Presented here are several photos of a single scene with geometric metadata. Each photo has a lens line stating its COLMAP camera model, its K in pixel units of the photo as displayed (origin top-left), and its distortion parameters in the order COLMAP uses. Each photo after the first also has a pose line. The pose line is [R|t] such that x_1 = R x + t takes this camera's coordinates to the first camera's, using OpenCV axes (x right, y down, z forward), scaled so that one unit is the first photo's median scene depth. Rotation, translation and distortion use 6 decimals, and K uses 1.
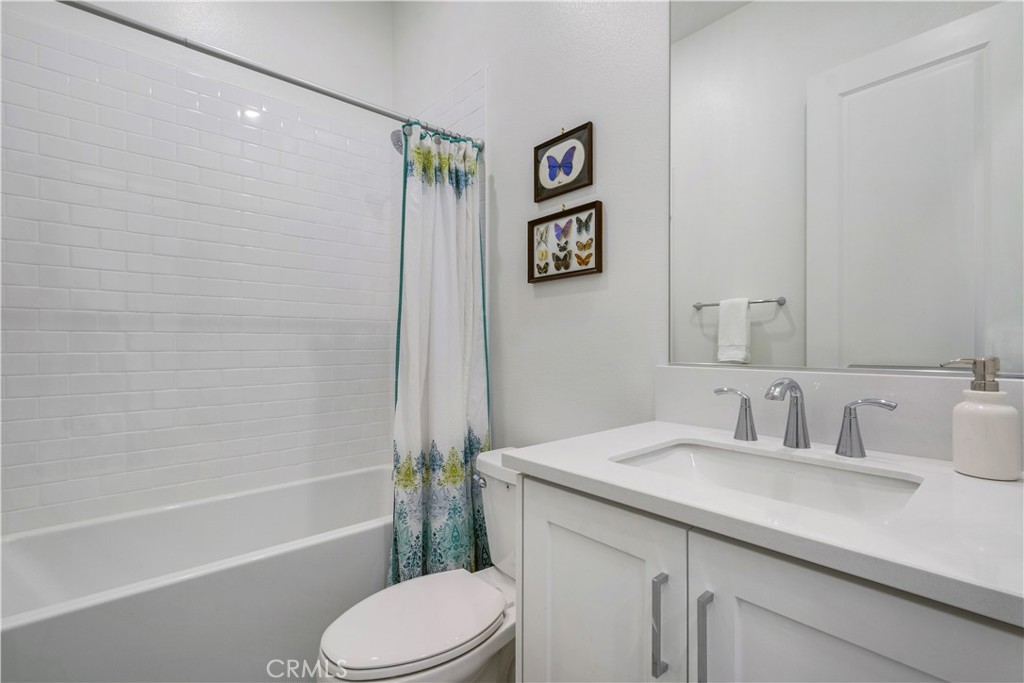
lens RADIAL K [[455.3, 0, 514.8], [0, 455.3, 344.2], [0, 0, 1]] dist [0.003110, -0.000476]
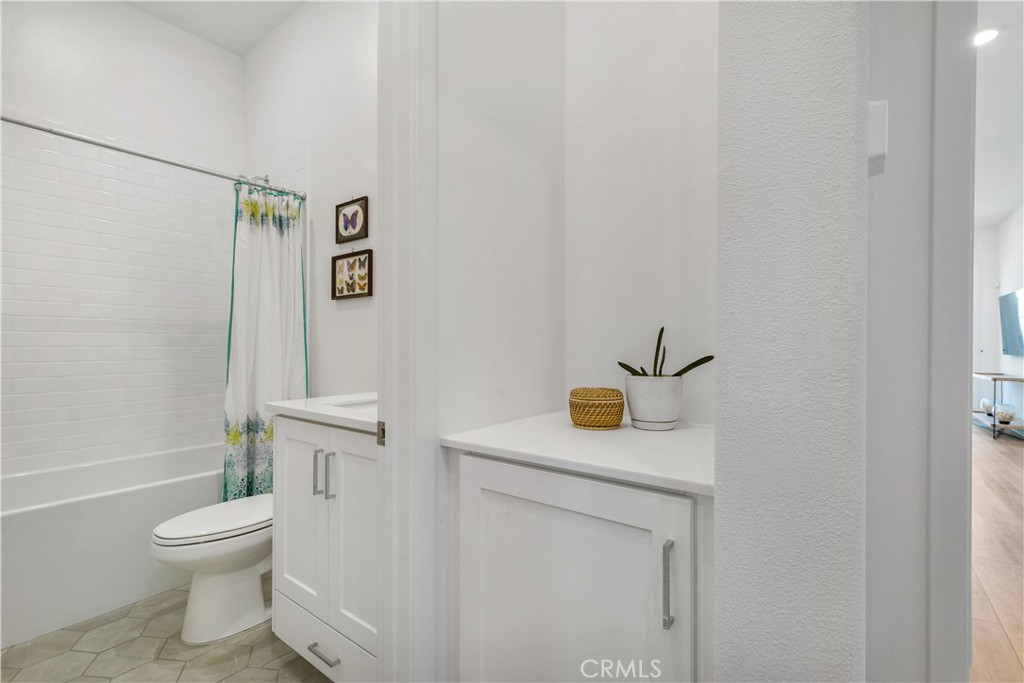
lens RADIAL K [[455.3, 0, 517.3], [0, 455.3, 345.8], [0, 0, 1]] dist [0.003110, -0.000476]
pose [[0.980190, 0.007554, 0.197913, 0.326702], [-0.008109, 0.999965, 0.001995, 0.002140], [-0.197891, -0.003560, 0.980218, -0.528863]]
